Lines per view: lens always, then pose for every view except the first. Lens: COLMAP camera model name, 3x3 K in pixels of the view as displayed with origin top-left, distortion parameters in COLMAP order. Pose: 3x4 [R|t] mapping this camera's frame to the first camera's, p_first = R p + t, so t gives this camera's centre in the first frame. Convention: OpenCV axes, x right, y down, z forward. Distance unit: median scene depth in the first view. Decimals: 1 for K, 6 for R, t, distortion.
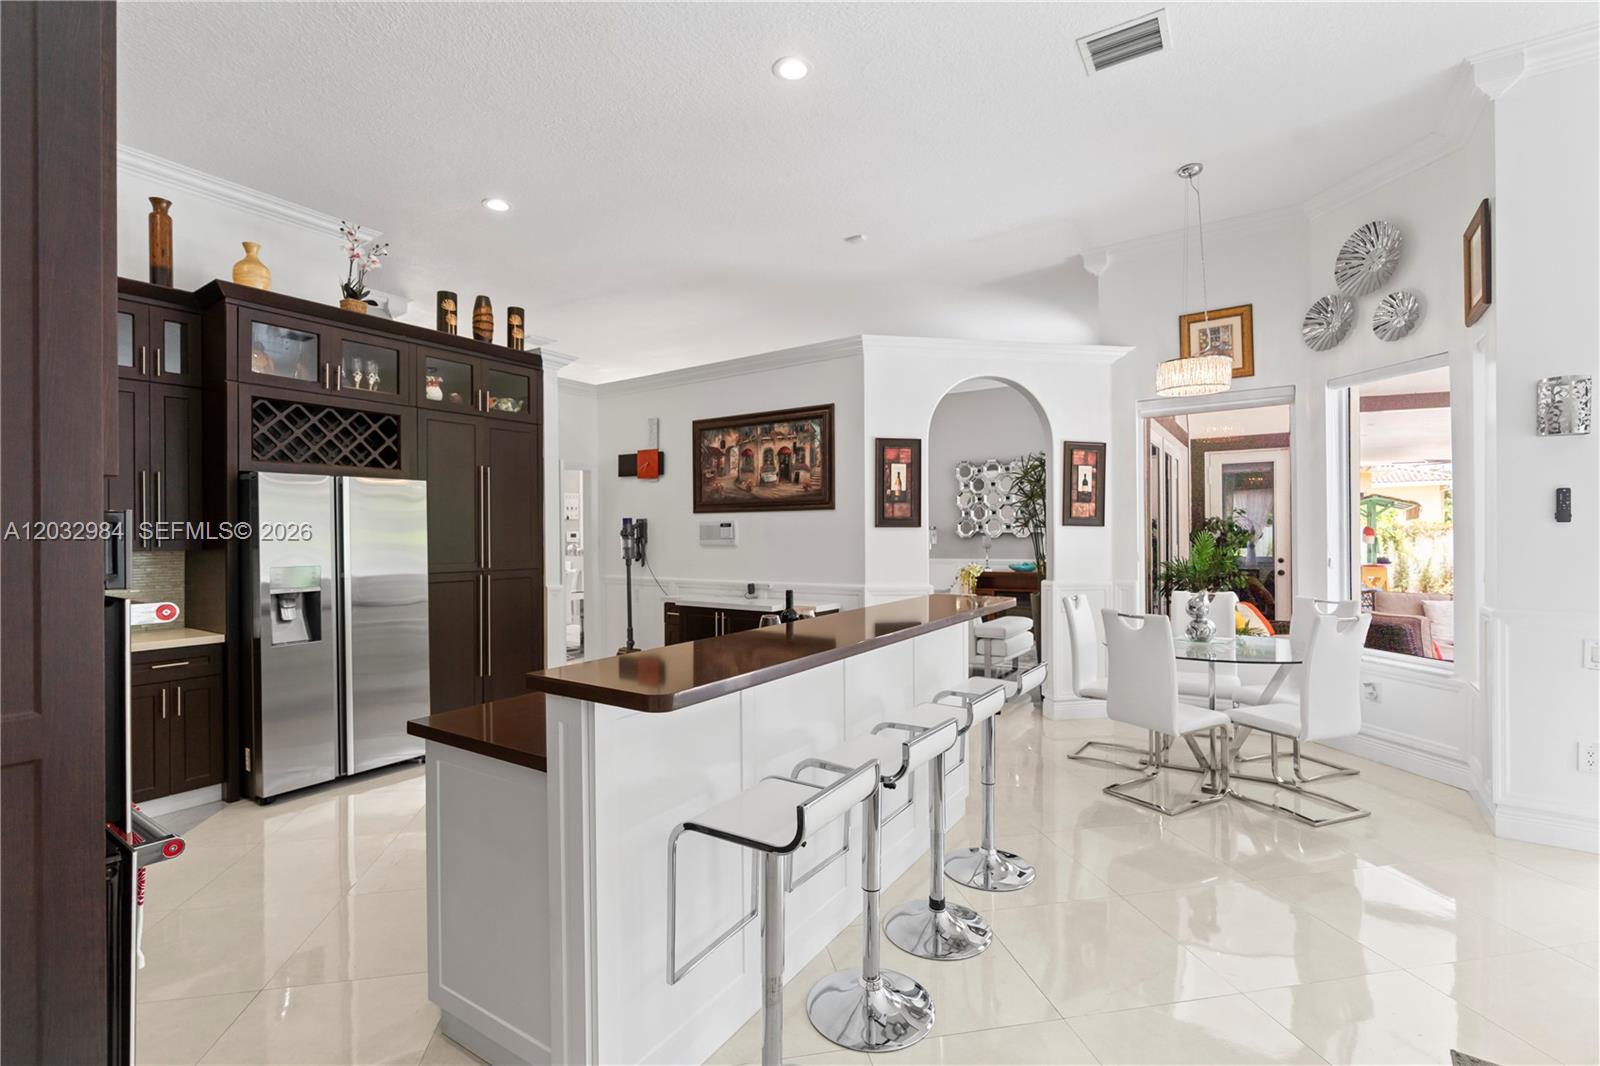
lens RADIAL K [[721.1, 0, 797.7], [0, 721.1, 530.0], [0, 0, 1]] dist [-0.008746, 0.003770]
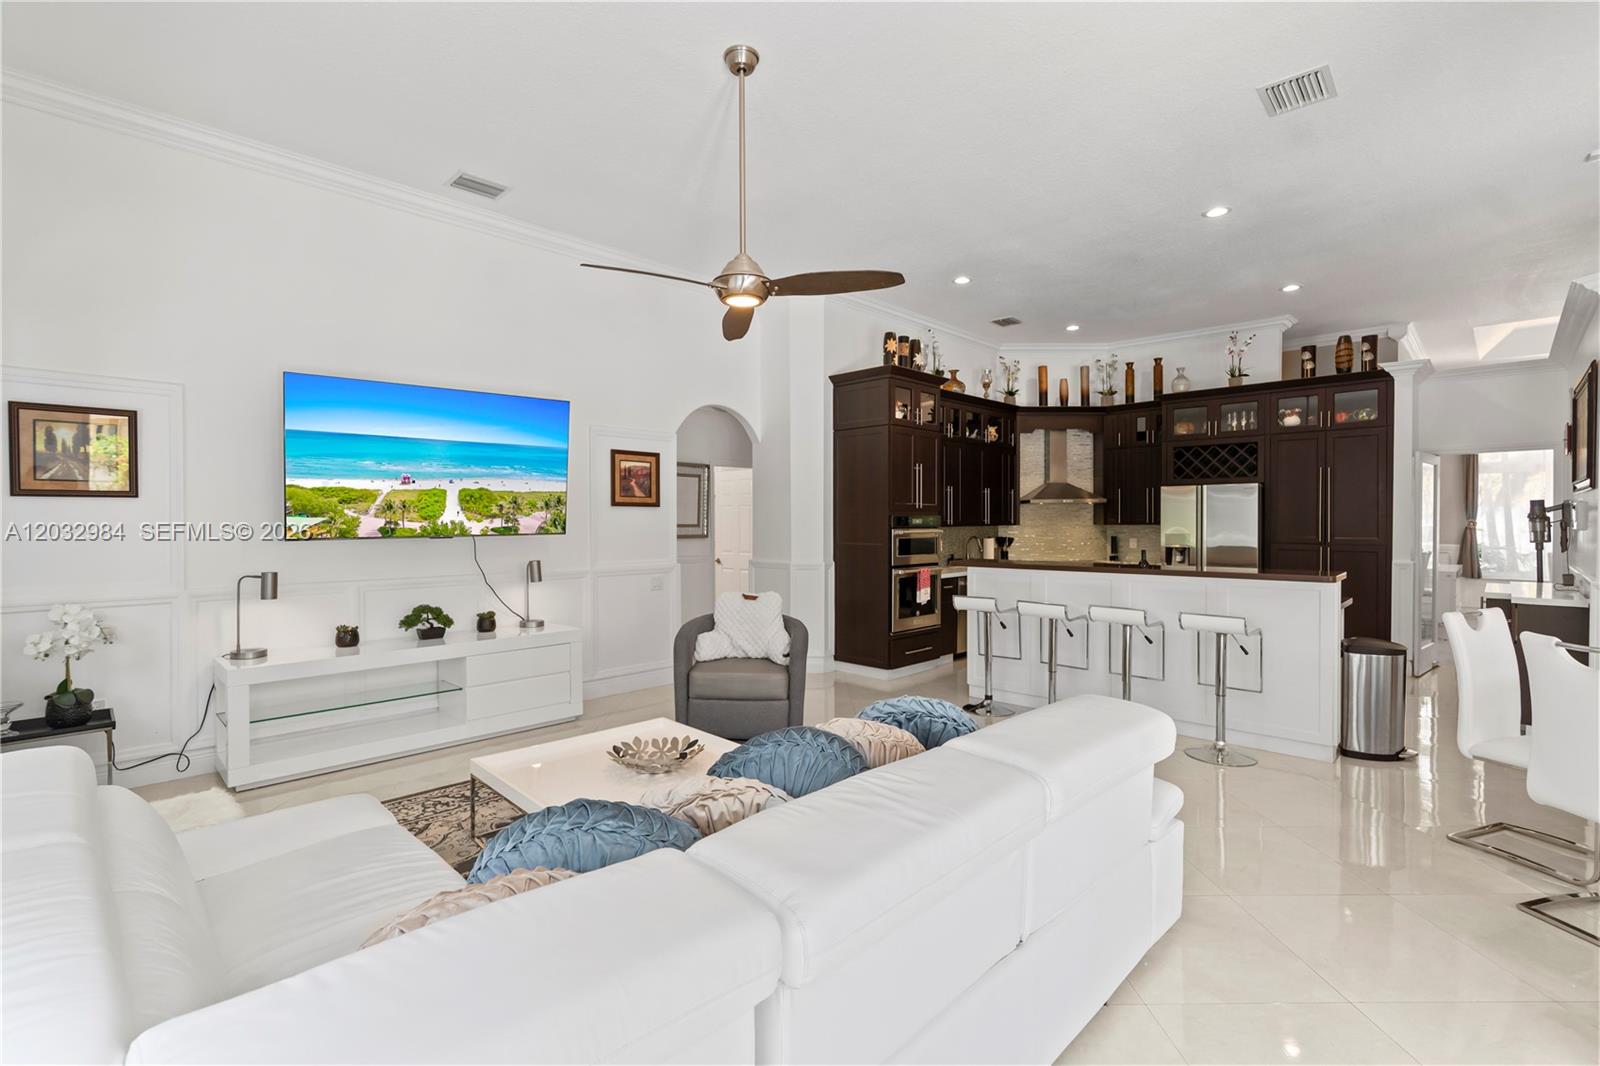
lens RADIAL K [[721.1, 0, 796.9], [0, 721.1, 533.6], [0, 0, 1]] dist [-0.008746, 0.003770]
pose [[-0.178257, 0.025521, -0.983653, 1.056024], [0.009272, 0.999663, 0.024257, -0.004924], [0.983940, -0.004796, -0.178433, 0.252829]]
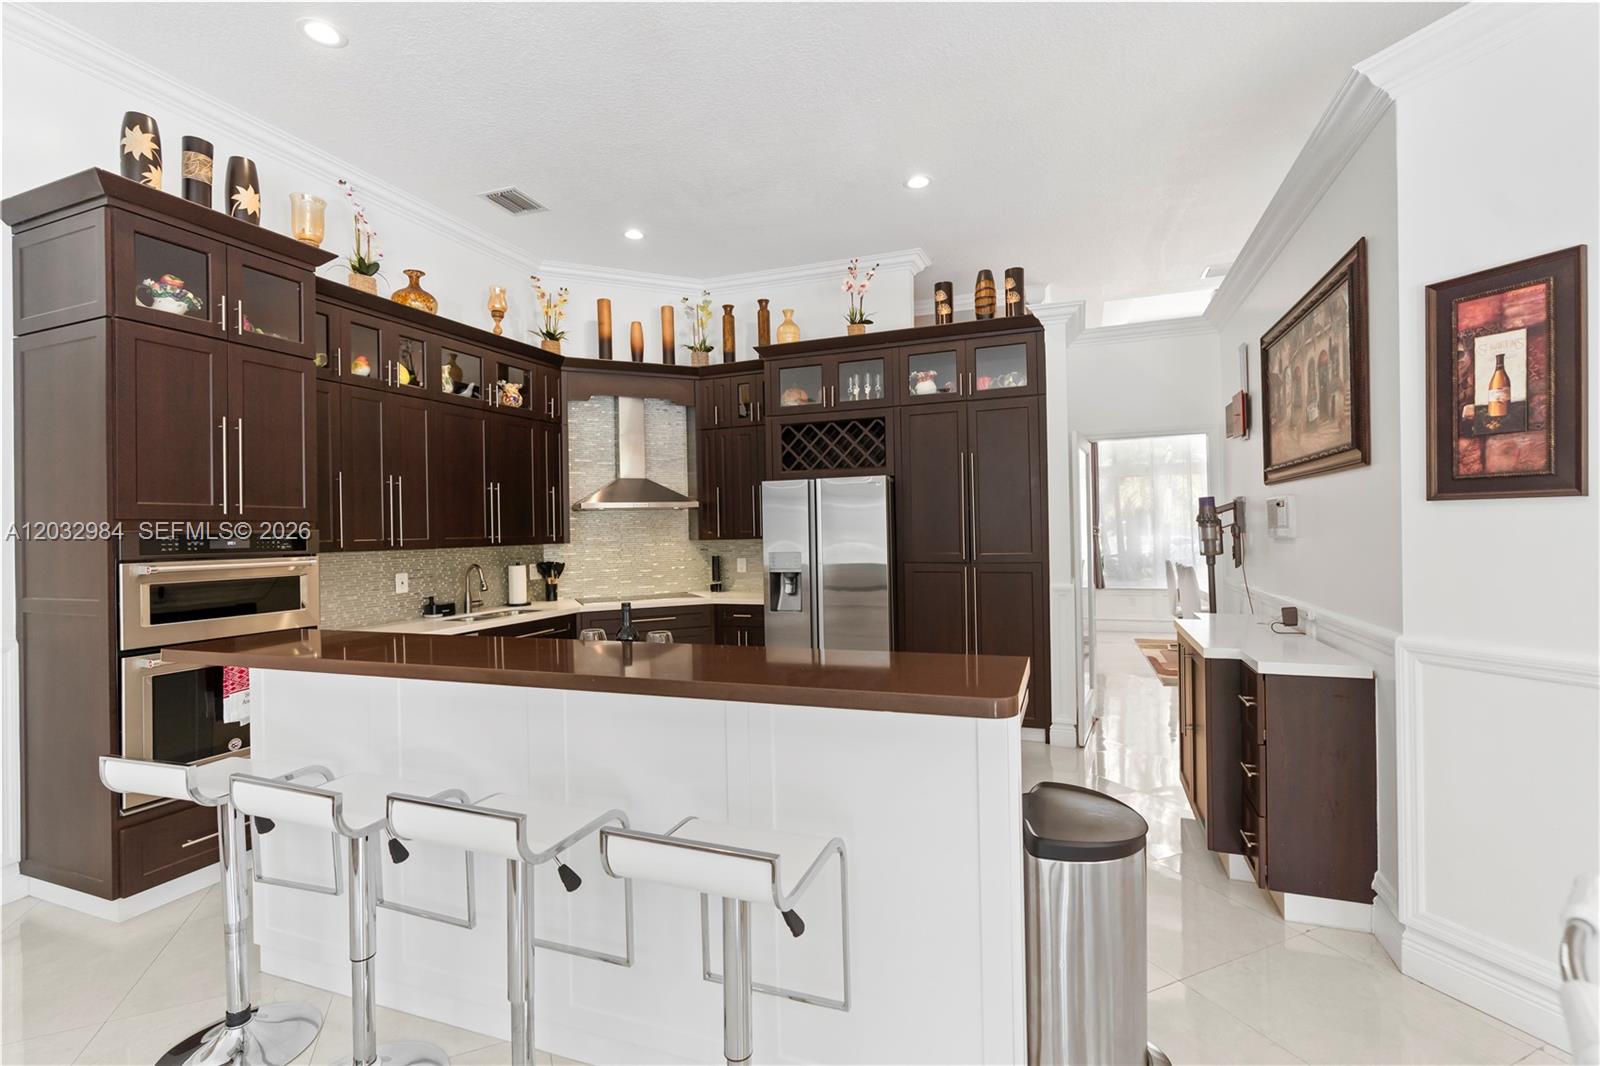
lens RADIAL K [[721.1, 0, 798.2], [0, 721.1, 536.0], [0, 0, 1]] dist [-0.008746, 0.003770]
pose [[0.228215, 0.009380, -0.973566, 0.431828], [0.022992, 0.999623, 0.015020, 0.002051], [0.973339, -0.025812, 0.227913, 0.548882]]
